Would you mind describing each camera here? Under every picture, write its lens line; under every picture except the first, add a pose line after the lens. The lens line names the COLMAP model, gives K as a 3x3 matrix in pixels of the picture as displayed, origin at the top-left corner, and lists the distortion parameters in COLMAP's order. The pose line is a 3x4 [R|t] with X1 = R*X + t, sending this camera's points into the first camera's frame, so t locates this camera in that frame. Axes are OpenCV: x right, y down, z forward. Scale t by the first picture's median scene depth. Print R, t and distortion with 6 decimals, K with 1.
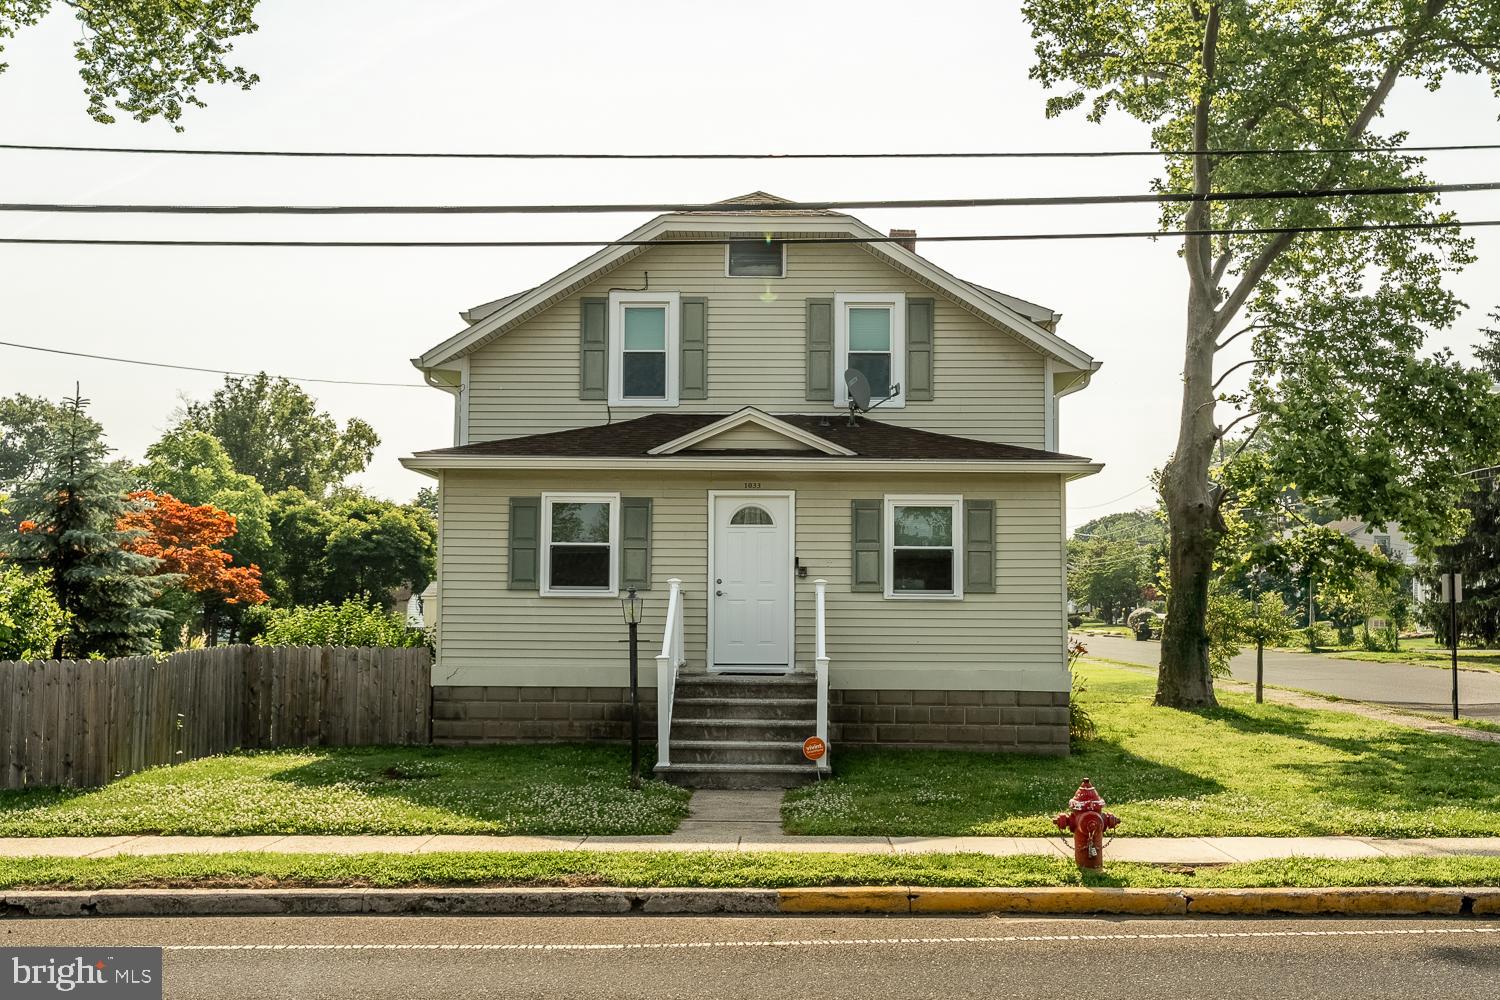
lens RADIAL K [[1553.2, 0, 758.7], [0, 1553.2, 536.4], [0, 0, 1]] dist [0.009660, 0.014782]
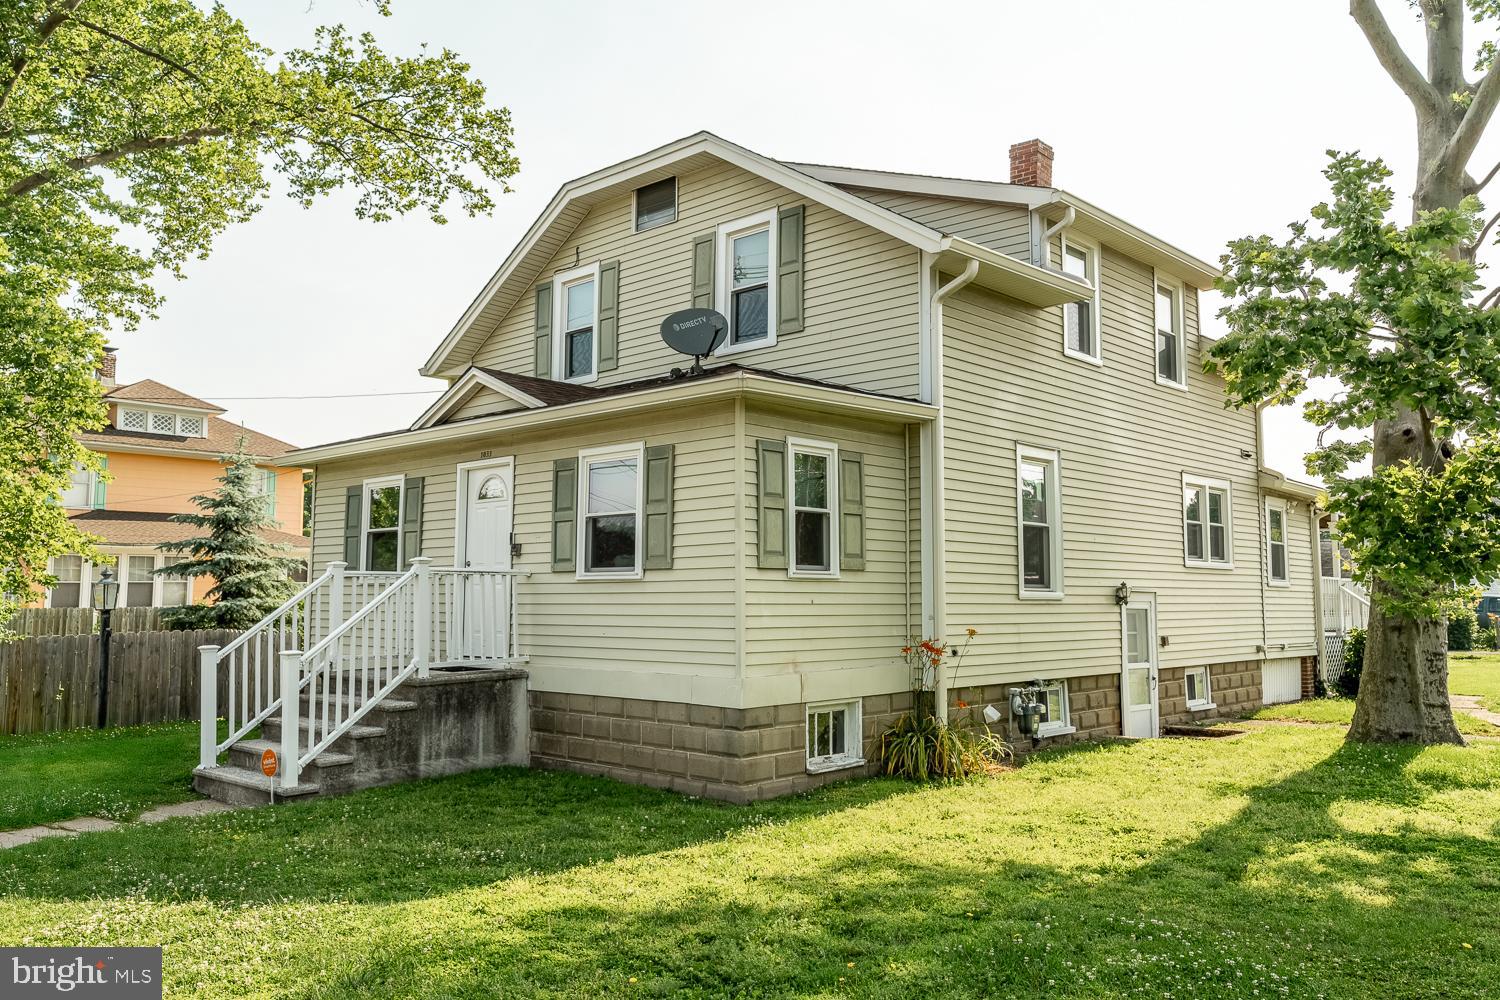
lens RADIAL K [[1180.0, 0, 750.0], [0, 1180.0, 500.0], [0, 0, 1]] dist [0.008222, 0.008208]
pose [[0.747242, -0.064177, -0.661446, 0.551943], [0.035753, 0.997767, -0.056419, 0.036564], [0.663590, 0.018510, 0.747867, 0.599686]]
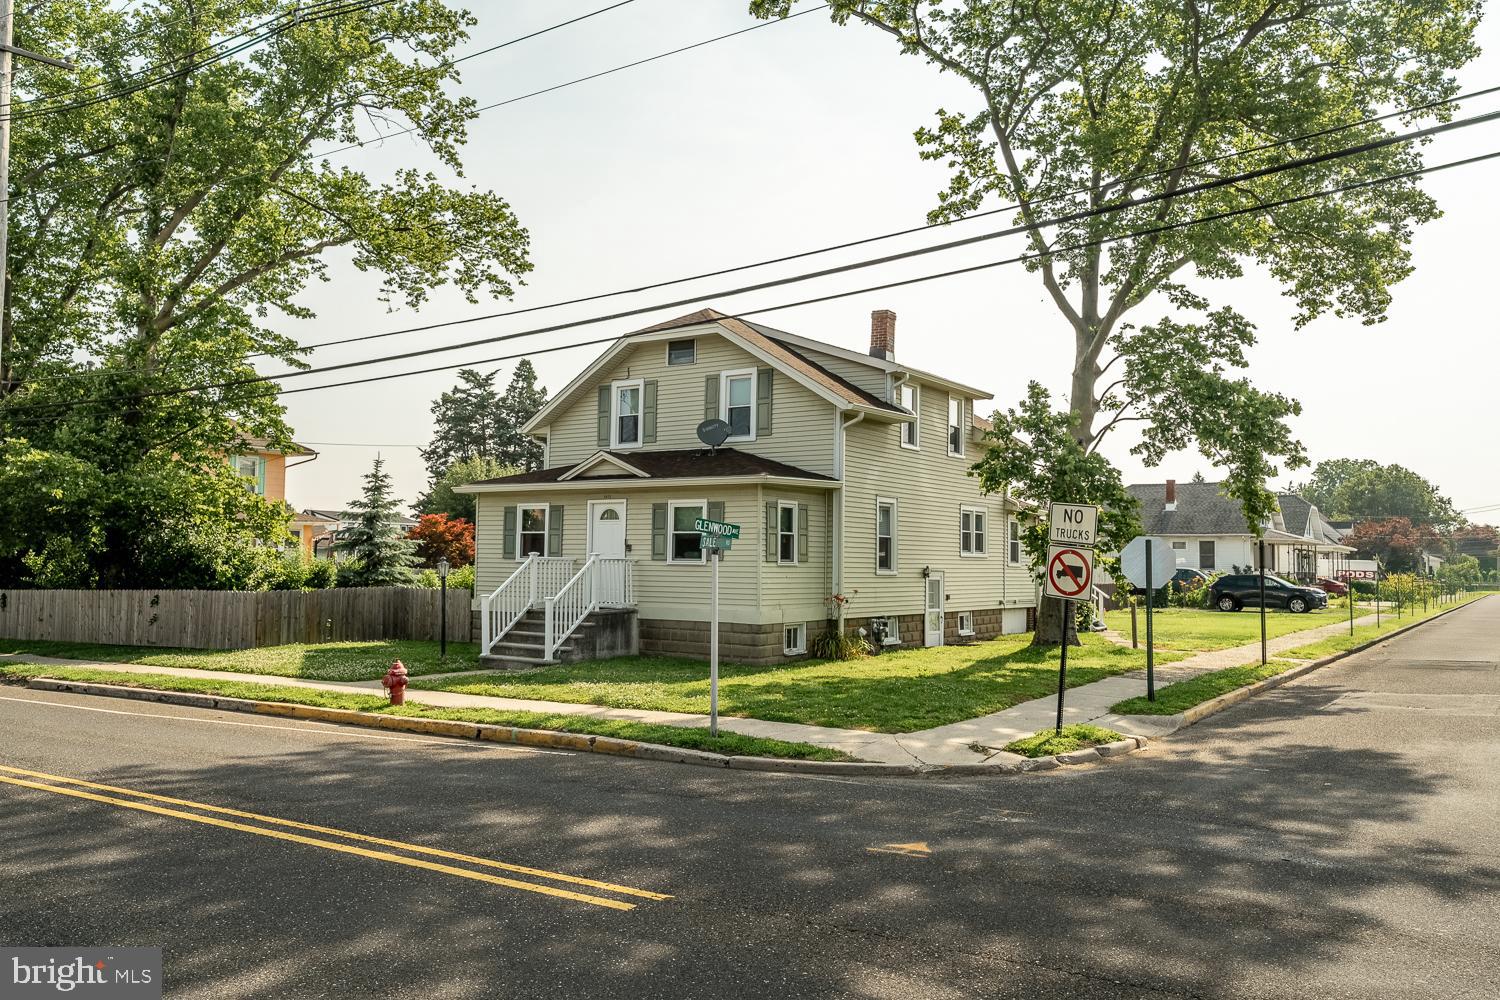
lens RADIAL K [[1180.0, 0, 750.0], [0, 1180.0, 500.0], [0, 0, 1]] dist [0.008222, 0.008208]
pose [[0.841106, -0.026095, -0.540240, 0.821094], [0.019049, 0.999645, -0.018629, -0.002204], [0.540534, 0.005378, 0.841305, 0.004965]]
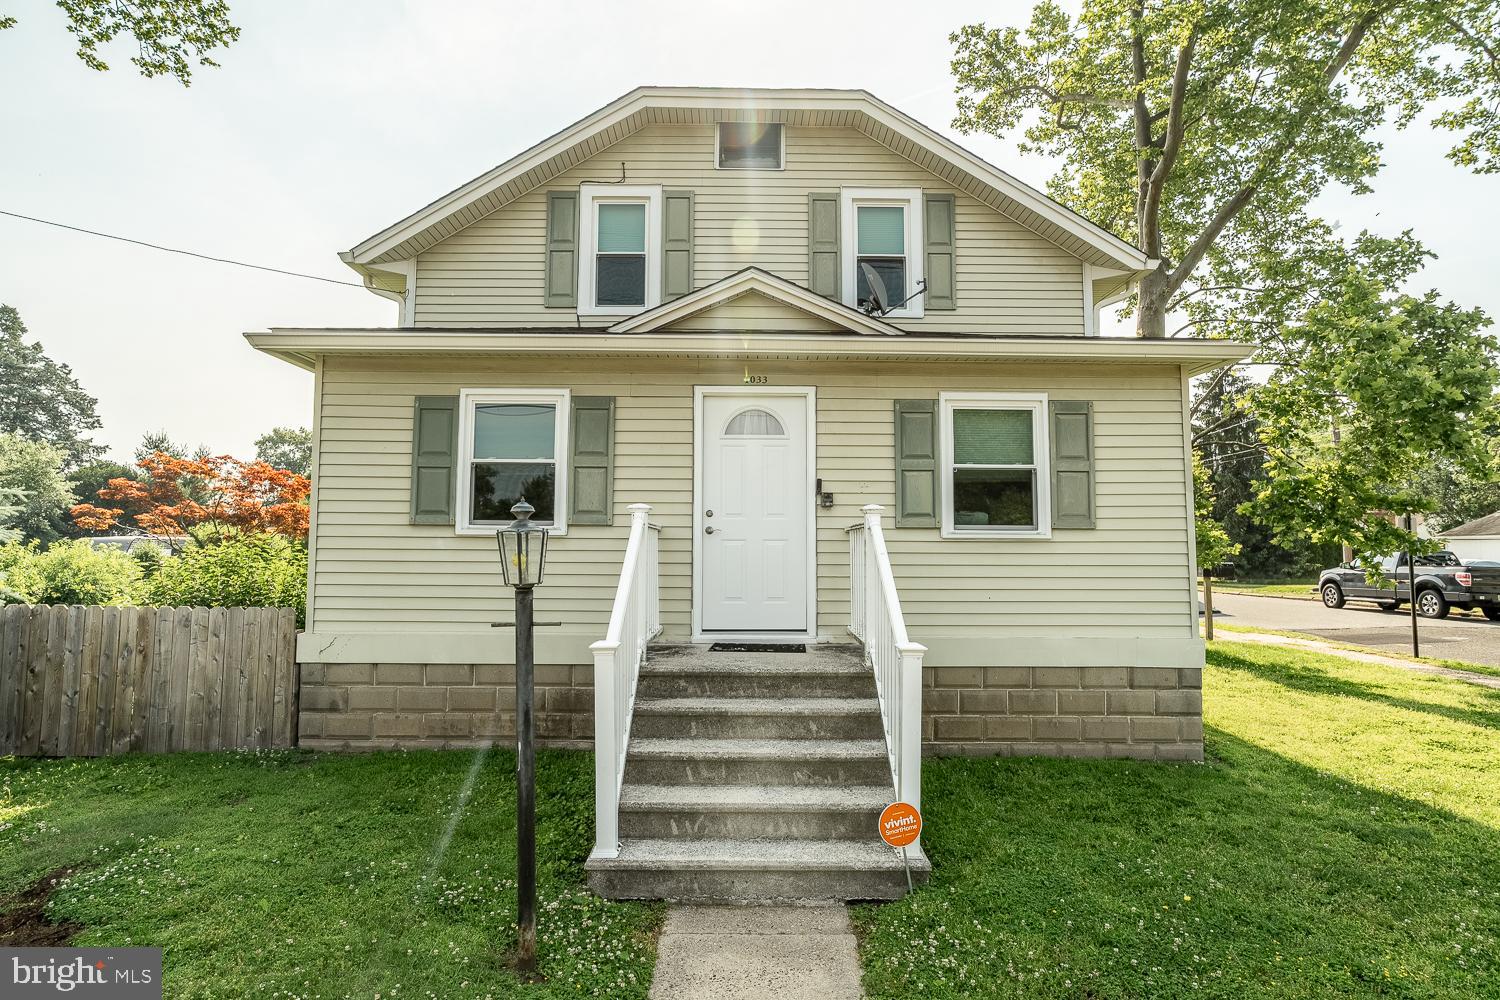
lens RADIAL K [[815.7, 0, 750.0], [0, 815.7, 500.0], [0, 0, 1]] dist [-0.028658, 0.038790]
pose [[0.999466, 0.000354, 0.032680, -0.019116], [0.000196, 0.999859, -0.016816, 0.029134], [-0.032681, 0.016814, 0.999324, 0.626884]]
